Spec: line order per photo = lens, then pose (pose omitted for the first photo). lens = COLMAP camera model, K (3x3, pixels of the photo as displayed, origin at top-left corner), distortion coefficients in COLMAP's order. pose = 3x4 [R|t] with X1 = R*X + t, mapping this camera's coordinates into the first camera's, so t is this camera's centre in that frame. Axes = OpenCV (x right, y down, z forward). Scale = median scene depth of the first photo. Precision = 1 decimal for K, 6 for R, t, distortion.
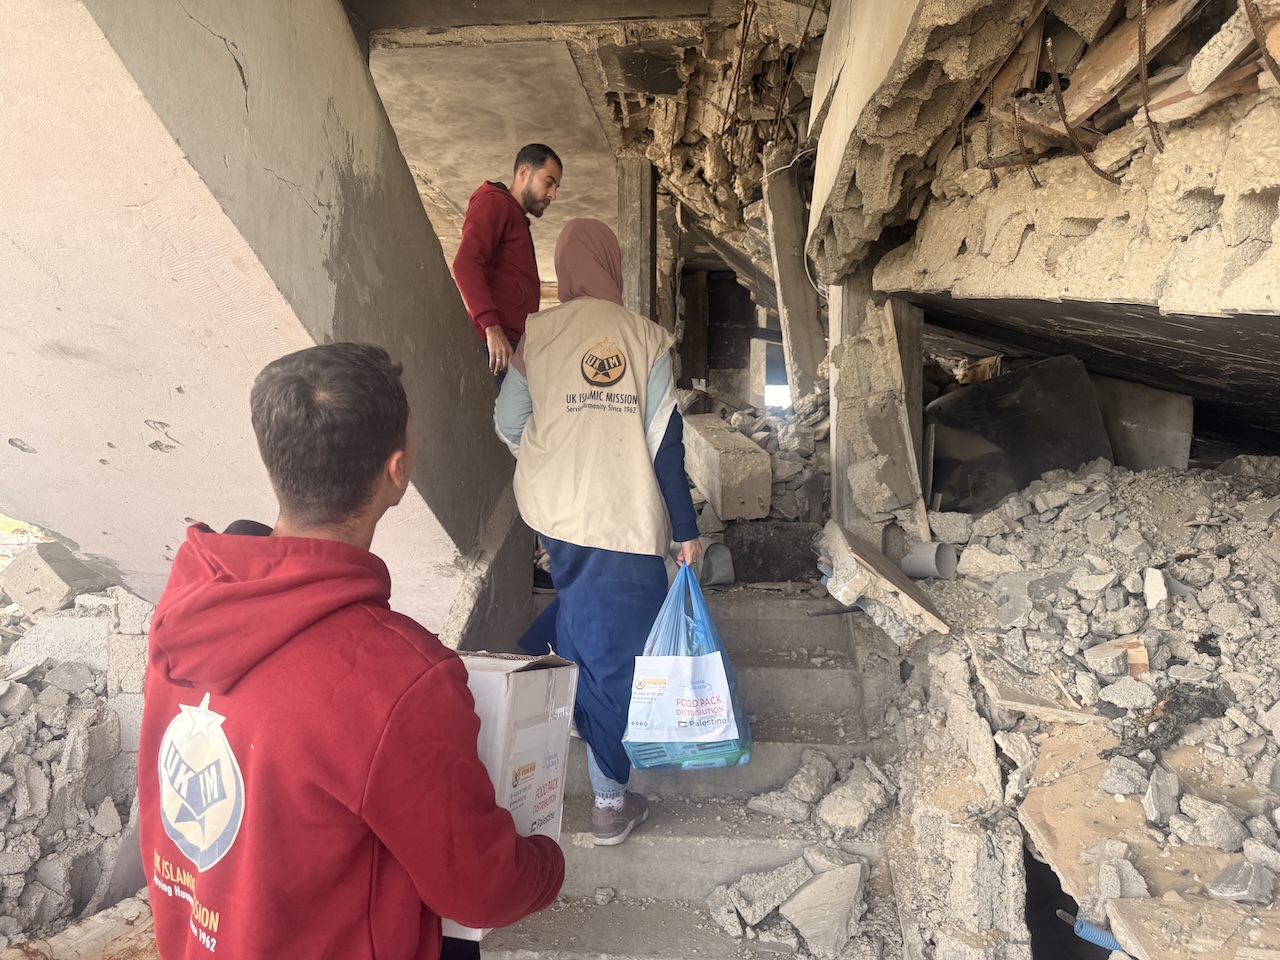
lens RADIAL K [[877.7, 0, 640.0], [0, 877.7, 480.0], [0, 0, 1]] dist [0.054066, -0.169567]
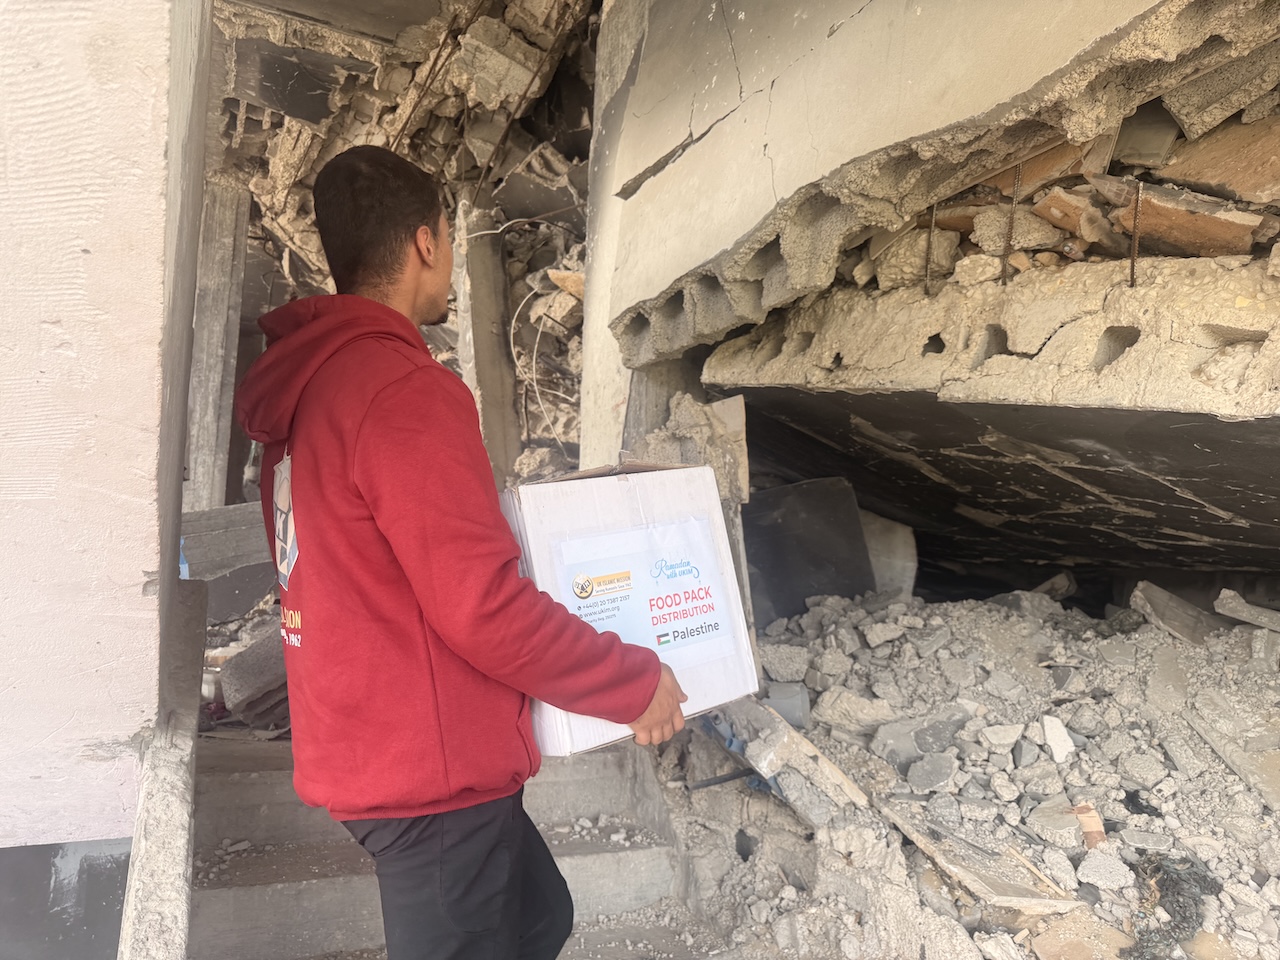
lens RADIAL K [[895.6, 0, 640.0], [0, 895.6, 480.0], [0, 0, 1]] dist [-0.001280, -0.025225]
pose [[0.854431, 0.094916, 0.510822, -0.120211], [-0.037870, 0.991934, -0.120968, -0.006725], [-0.518183, 0.084014, 0.851133, 0.163358]]
